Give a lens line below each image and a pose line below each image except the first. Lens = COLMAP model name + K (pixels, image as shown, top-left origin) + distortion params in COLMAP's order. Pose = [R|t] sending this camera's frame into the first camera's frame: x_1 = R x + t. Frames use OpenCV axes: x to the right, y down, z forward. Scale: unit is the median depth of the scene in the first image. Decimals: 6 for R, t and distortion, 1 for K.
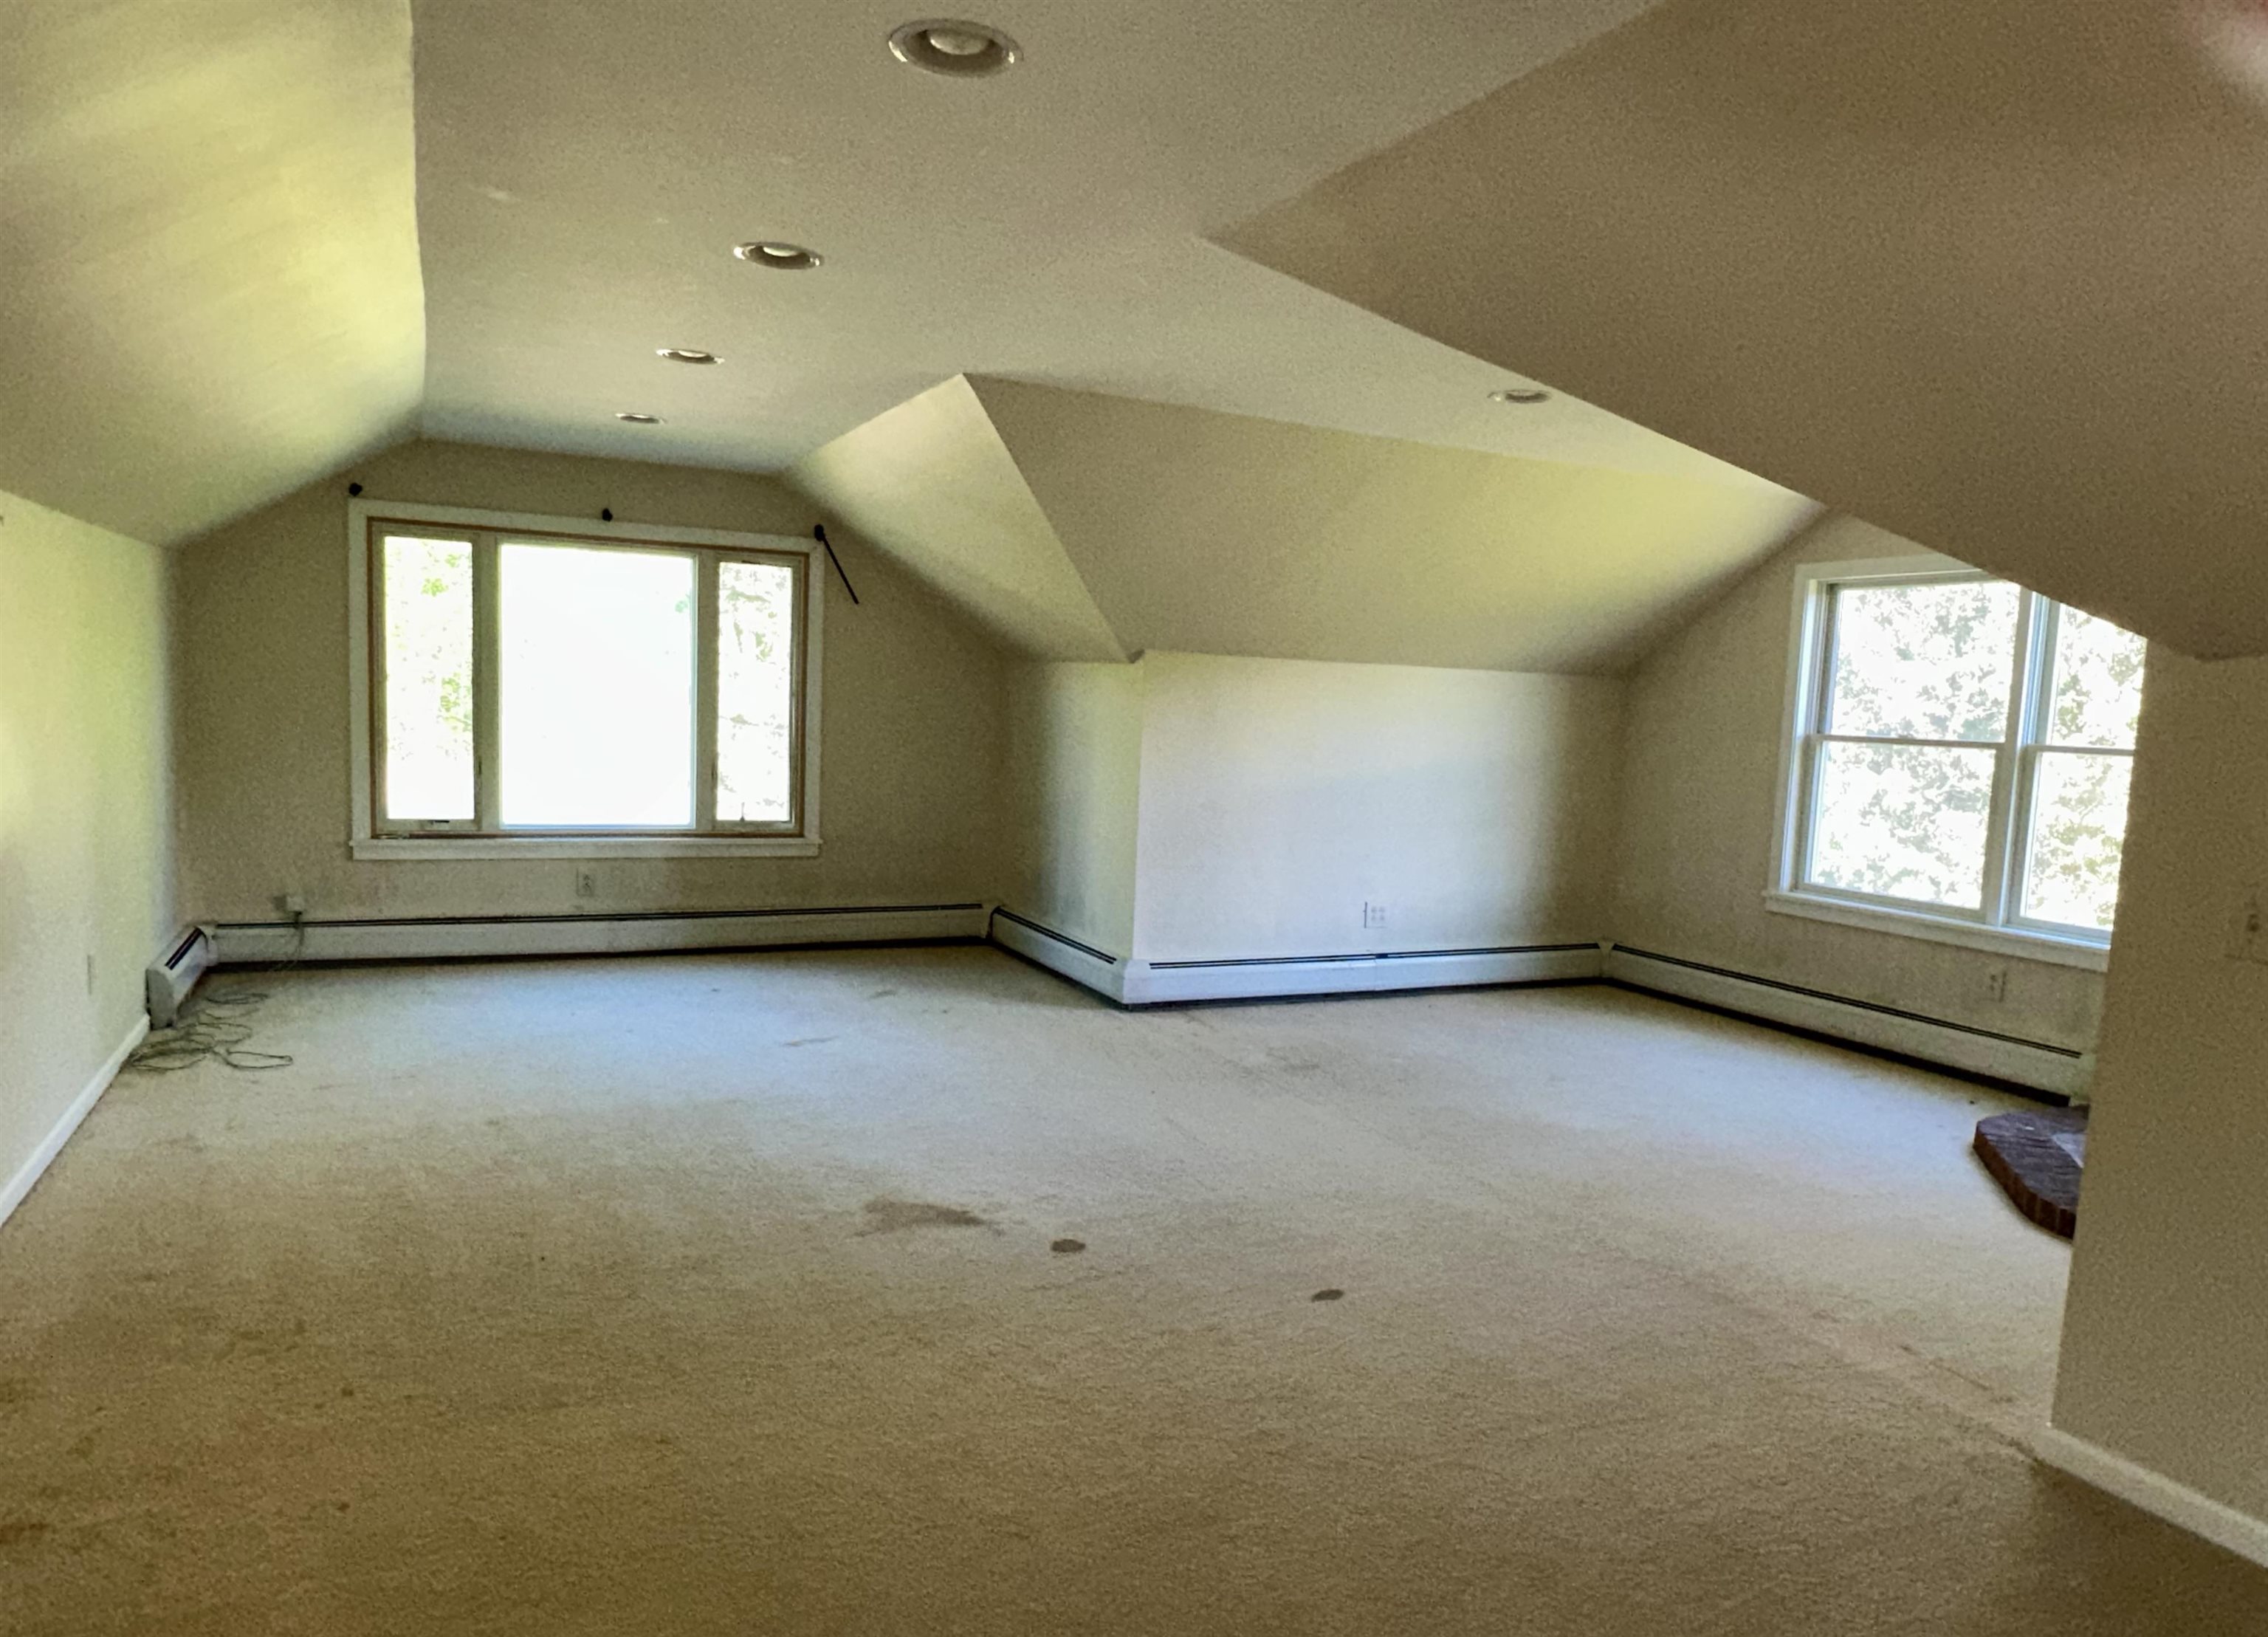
lens RADIAL K [[1472.4, 0, 1134.0], [0, 1472.4, 818.5], [0, 0, 1]] dist [0.000581, 0.000039]
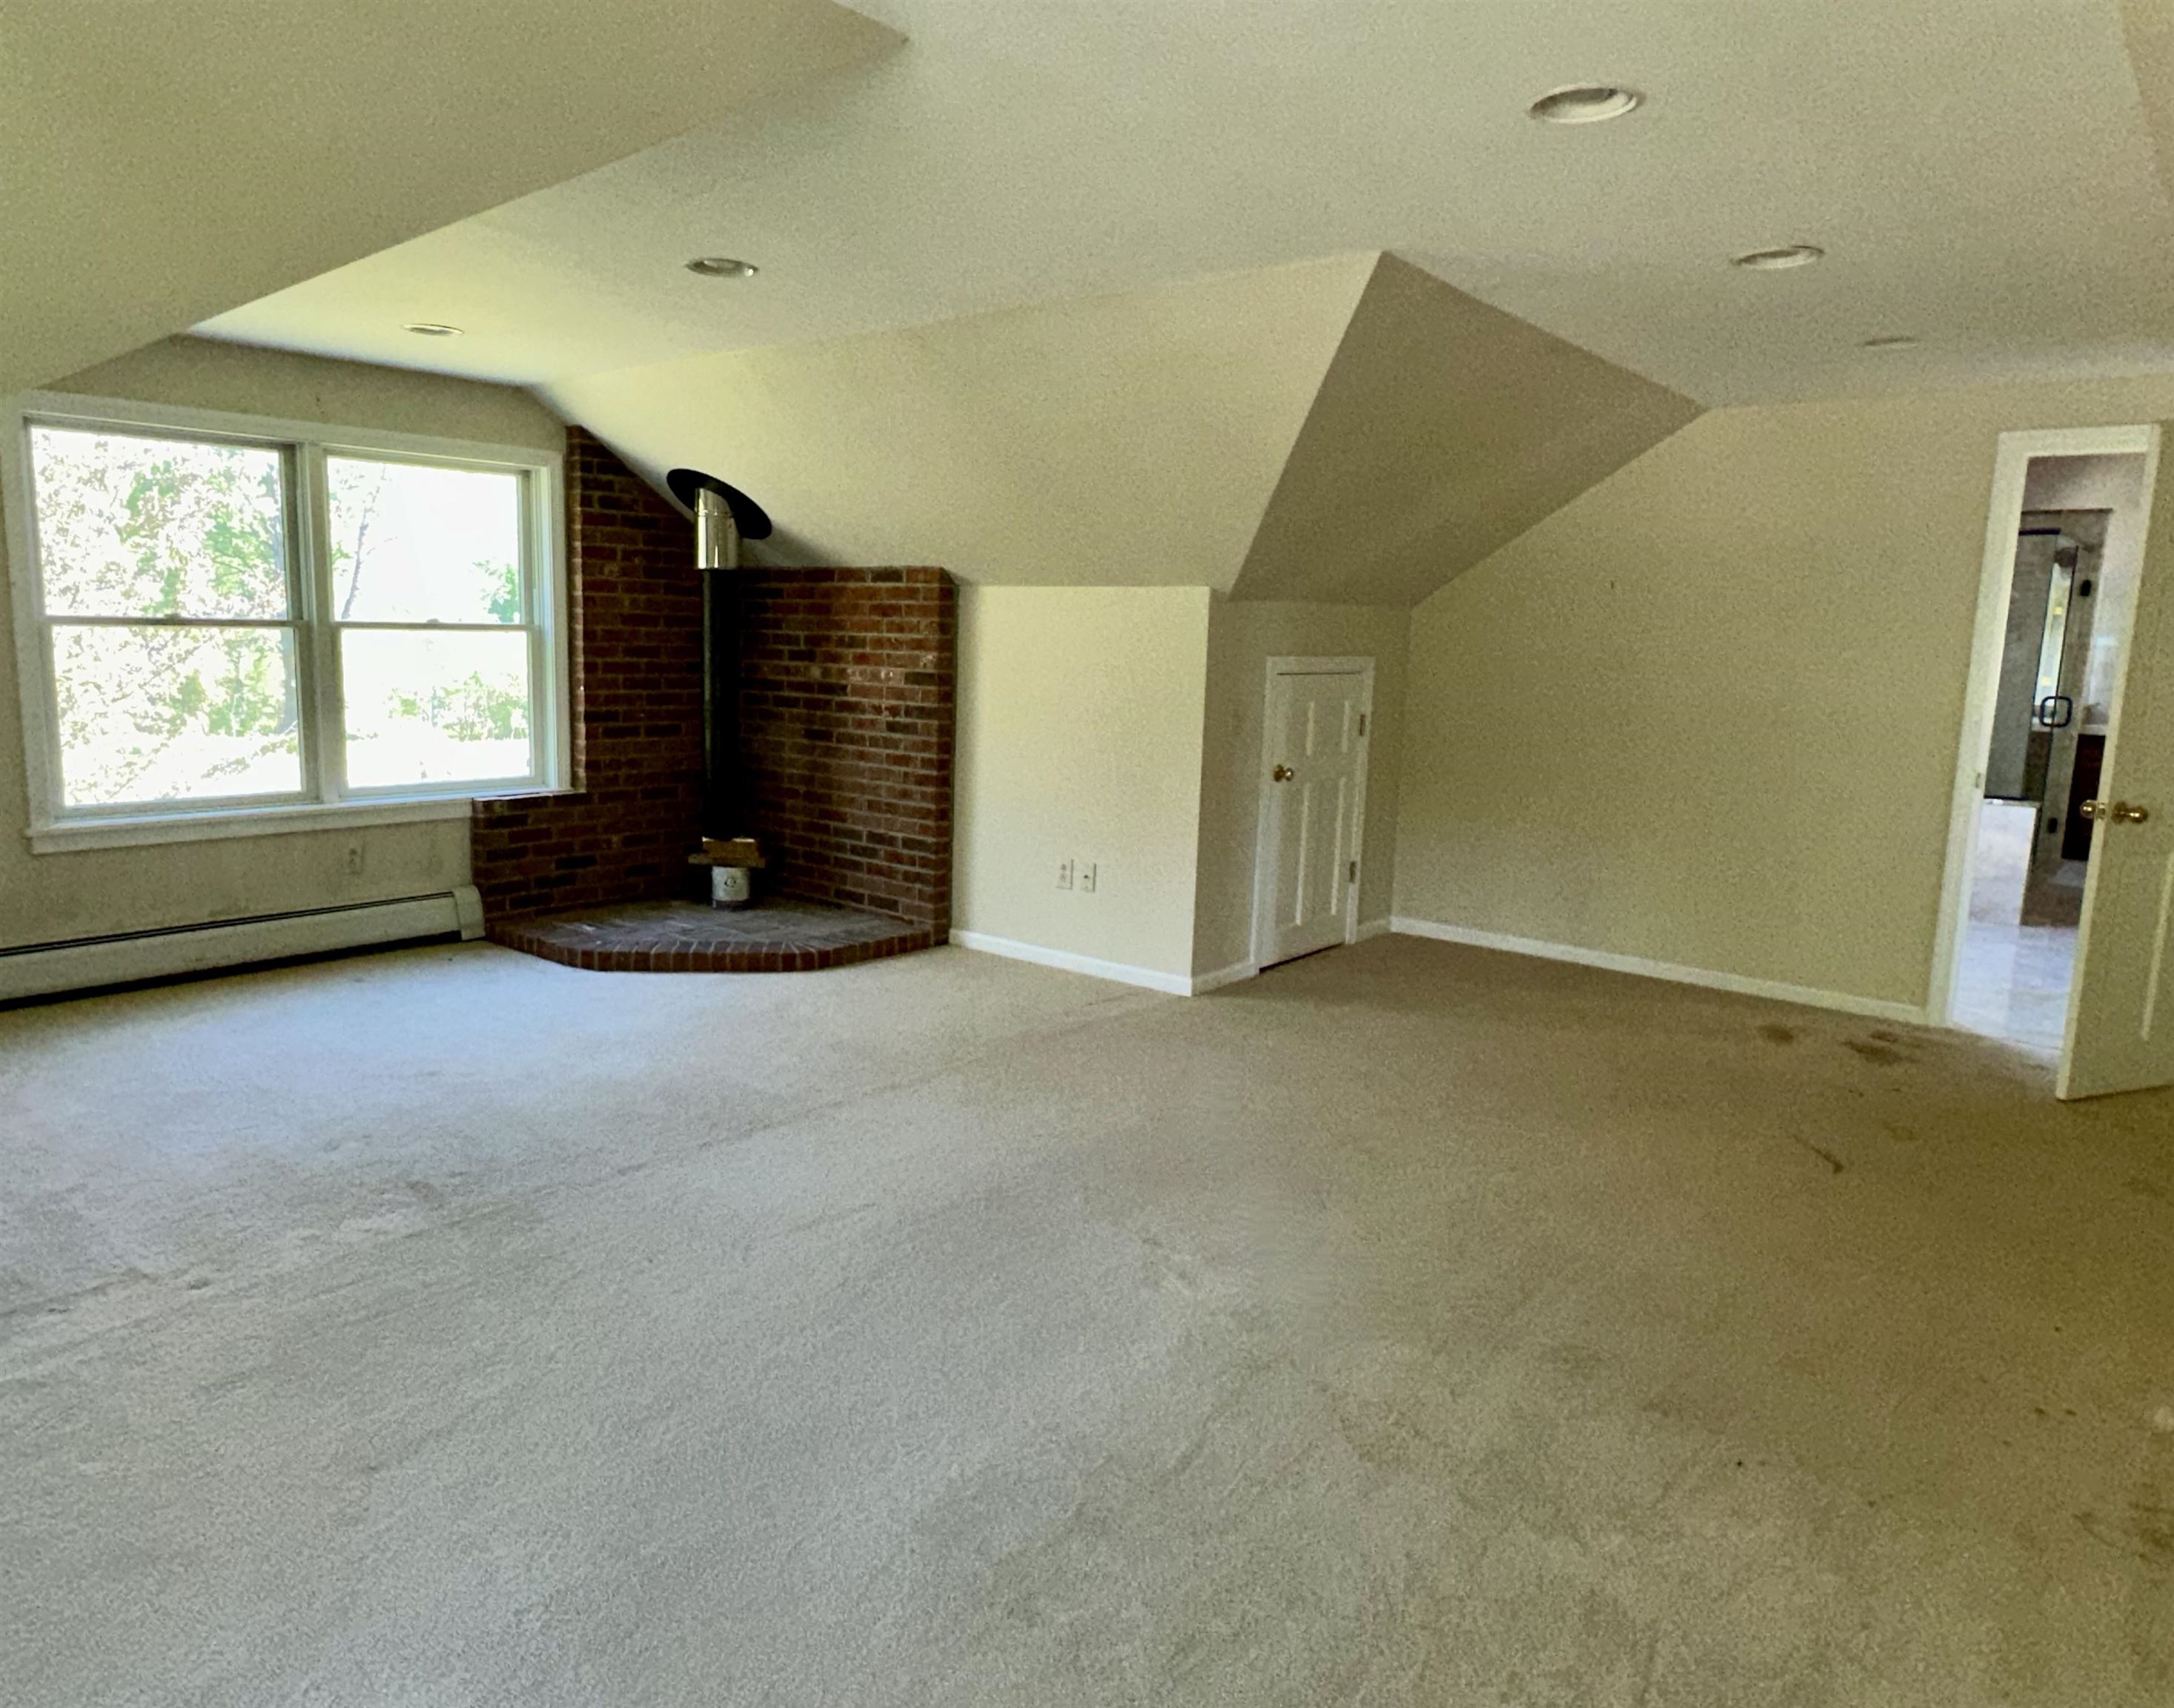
lens RADIAL K [[1430.2, 0, 1087.0], [0, 1430.2, 854.0], [0, 0, 1]] dist [-0.000332, -0.000111]
pose [[-0.429587, -0.194682, 0.881790, -0.506766], [0.025145, 0.973527, 0.227185, -0.102695], [-0.902675, 0.119768, -0.413319, 0.951082]]
